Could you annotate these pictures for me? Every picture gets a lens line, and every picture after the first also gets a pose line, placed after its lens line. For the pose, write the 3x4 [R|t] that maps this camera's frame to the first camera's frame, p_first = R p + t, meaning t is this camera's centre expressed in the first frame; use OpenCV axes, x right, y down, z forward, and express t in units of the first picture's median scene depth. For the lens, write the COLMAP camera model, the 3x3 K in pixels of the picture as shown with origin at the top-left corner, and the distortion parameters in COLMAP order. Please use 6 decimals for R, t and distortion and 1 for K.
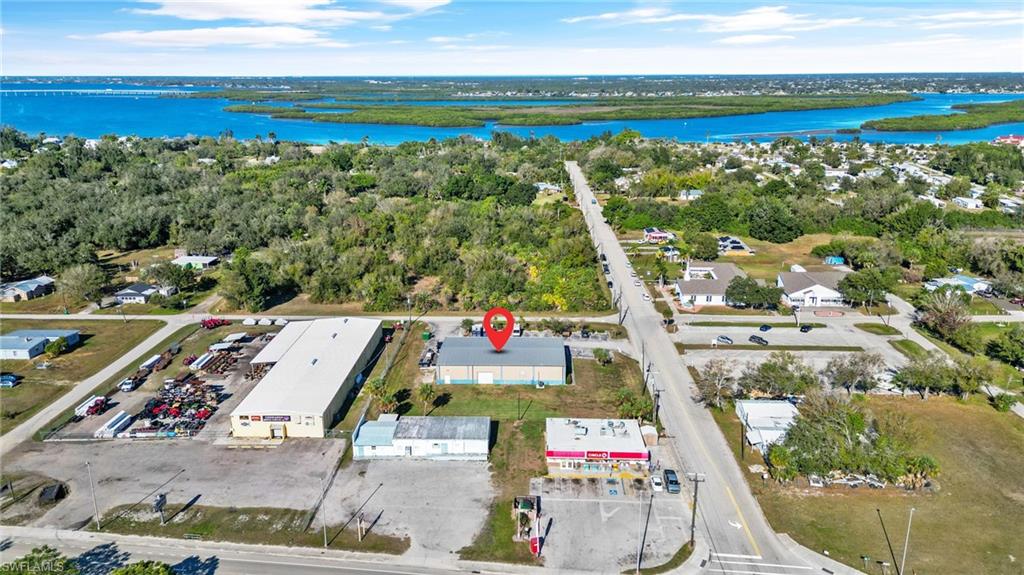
lens RADIAL K [[718.7, 0, 513.5], [0, 718.7, 287.2], [0, 0, 1]] dist [0.051090, -0.007326]
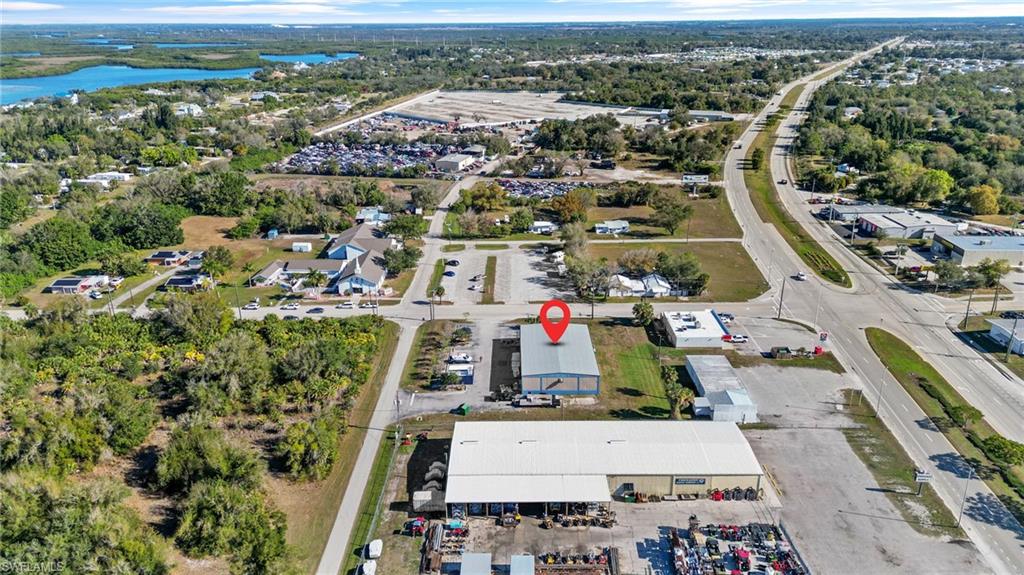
lens RADIAL K [[718.7, 0, 508.8], [0, 718.7, 288.5], [0, 0, 1]] dist [0.051090, -0.007326]
pose [[-0.029186, -0.345813, 0.937849, -0.840514], [0.287977, 0.895559, 0.339181, -0.317479], [-0.957192, 0.279979, 0.073449, 0.850918]]
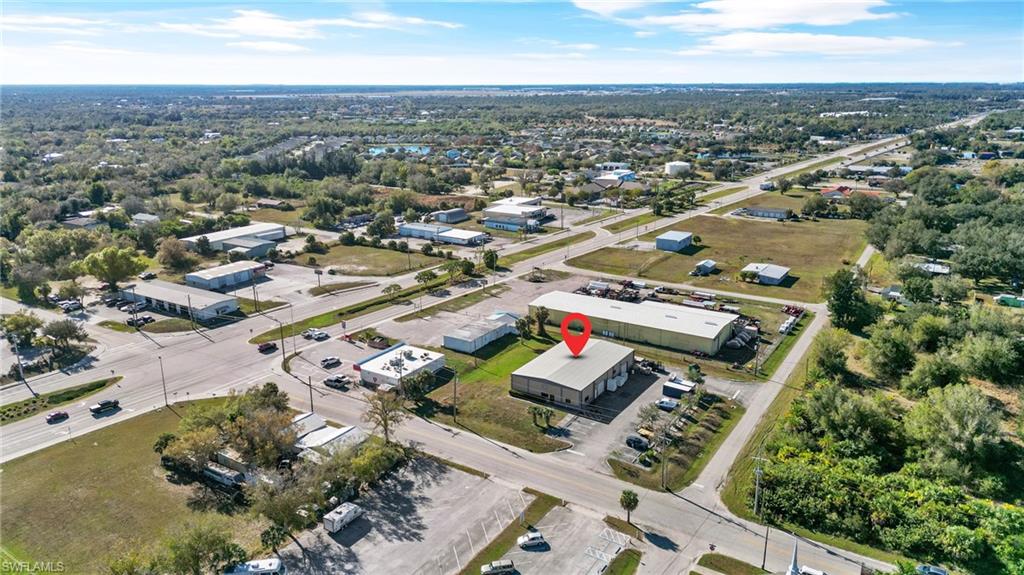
lens RADIAL K [[718.7, 0, 514.1], [0, 718.7, 277.4], [0, 0, 1]] dist [0.051090, -0.007326]
pose [[-0.506425, 0.233823, -0.829976, 0.735563], [-0.241284, 0.885655, 0.396733, -0.347610], [0.827838, 0.401176, -0.392100, 1.121730]]
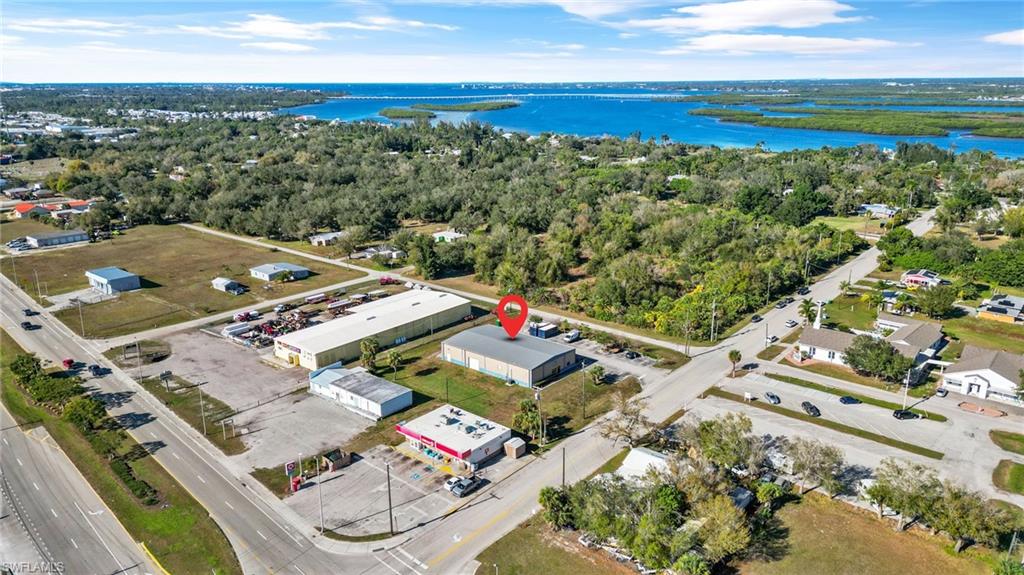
lens RADIAL K [[718.7, 0, 511.5], [0, 718.7, 298.0], [0, 0, 1]] dist [0.051090, -0.007326]
pose [[0.786437, 0.179192, -0.591106, 0.525849], [-0.173532, 0.982548, 0.066982, -0.045307], [0.592793, 0.049899, 0.803808, 0.134569]]
